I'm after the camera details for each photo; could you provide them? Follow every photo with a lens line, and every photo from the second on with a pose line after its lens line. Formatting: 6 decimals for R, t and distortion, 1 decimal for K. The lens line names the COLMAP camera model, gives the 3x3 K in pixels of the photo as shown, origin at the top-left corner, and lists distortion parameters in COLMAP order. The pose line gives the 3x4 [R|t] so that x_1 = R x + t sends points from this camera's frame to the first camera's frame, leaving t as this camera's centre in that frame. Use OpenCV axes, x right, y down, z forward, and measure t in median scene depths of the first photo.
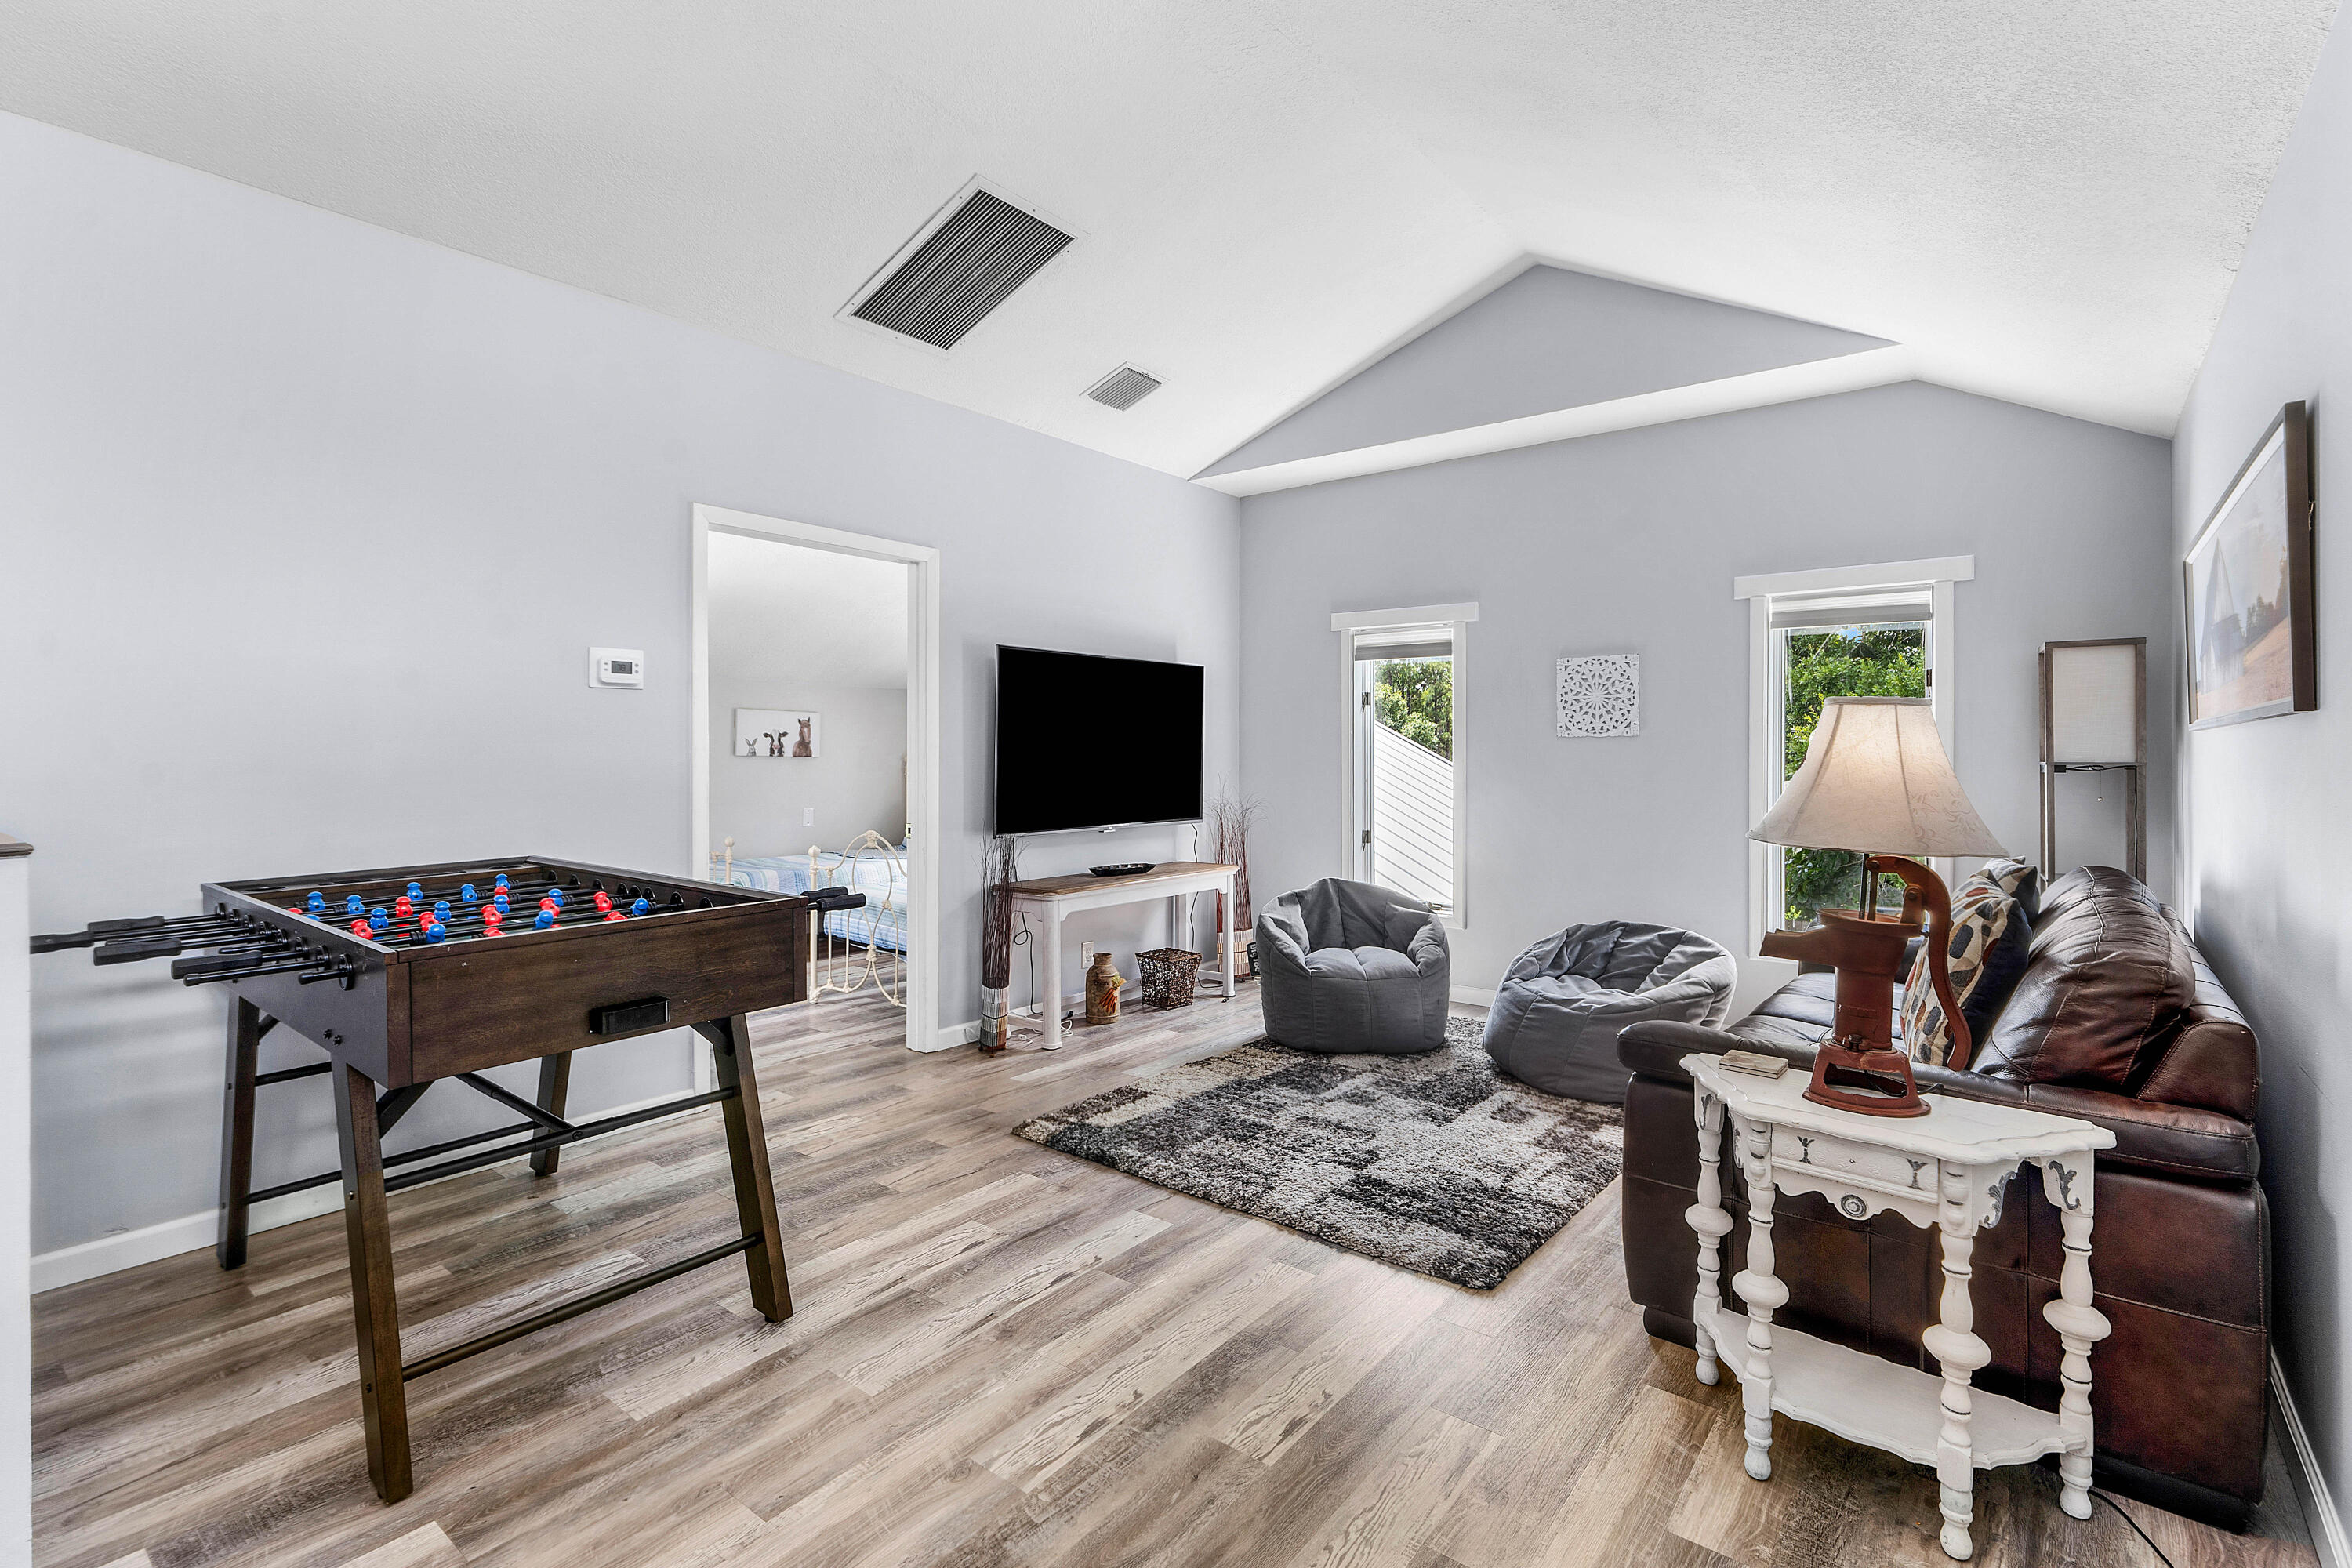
lens RADIAL K [[1082.2, 0, 1181.4], [0, 1082.2, 762.0], [0, 0, 1]] dist [-0.001039, -0.000067]
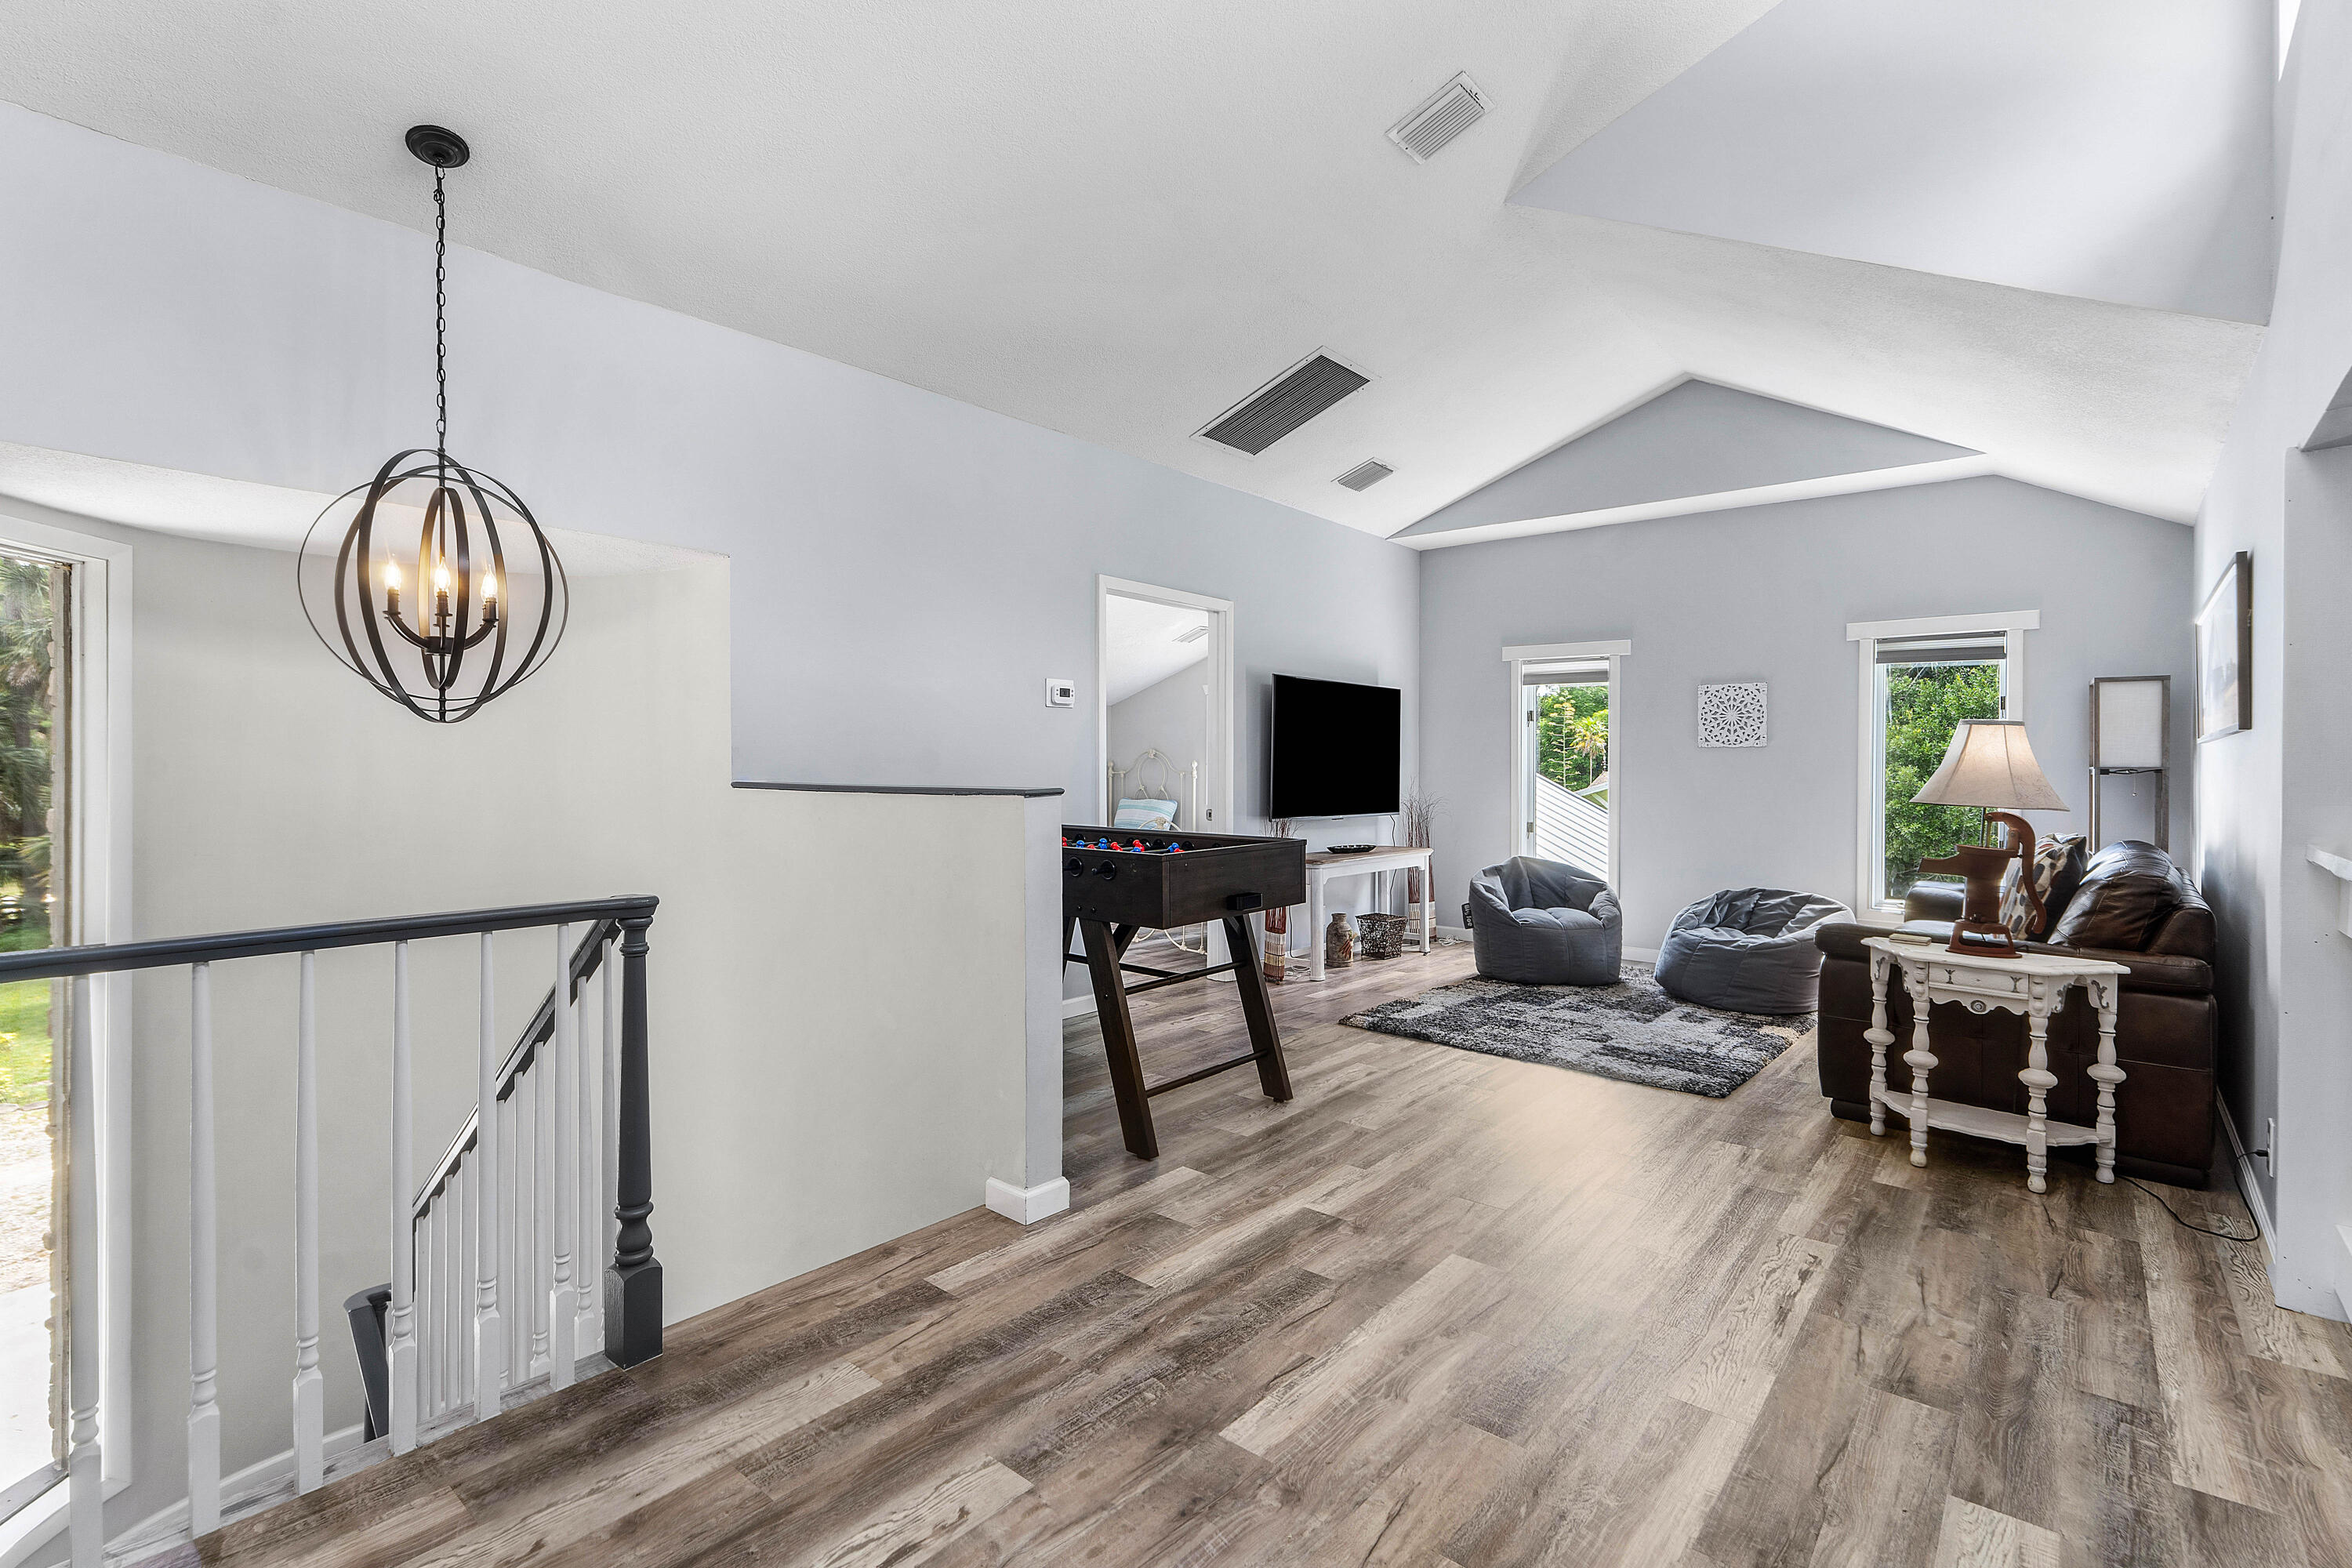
lens RADIAL K [[1082.2, 0, 1169.3], [0, 1082.2, 778.9], [0, 0, 1]] dist [-0.001039, -0.000067]
pose [[0.999368, 0.007335, -0.034780, -0.358385], [-0.007209, 0.999967, 0.003765, 0.021603], [0.034807, -0.003512, 0.999388, -0.454262]]
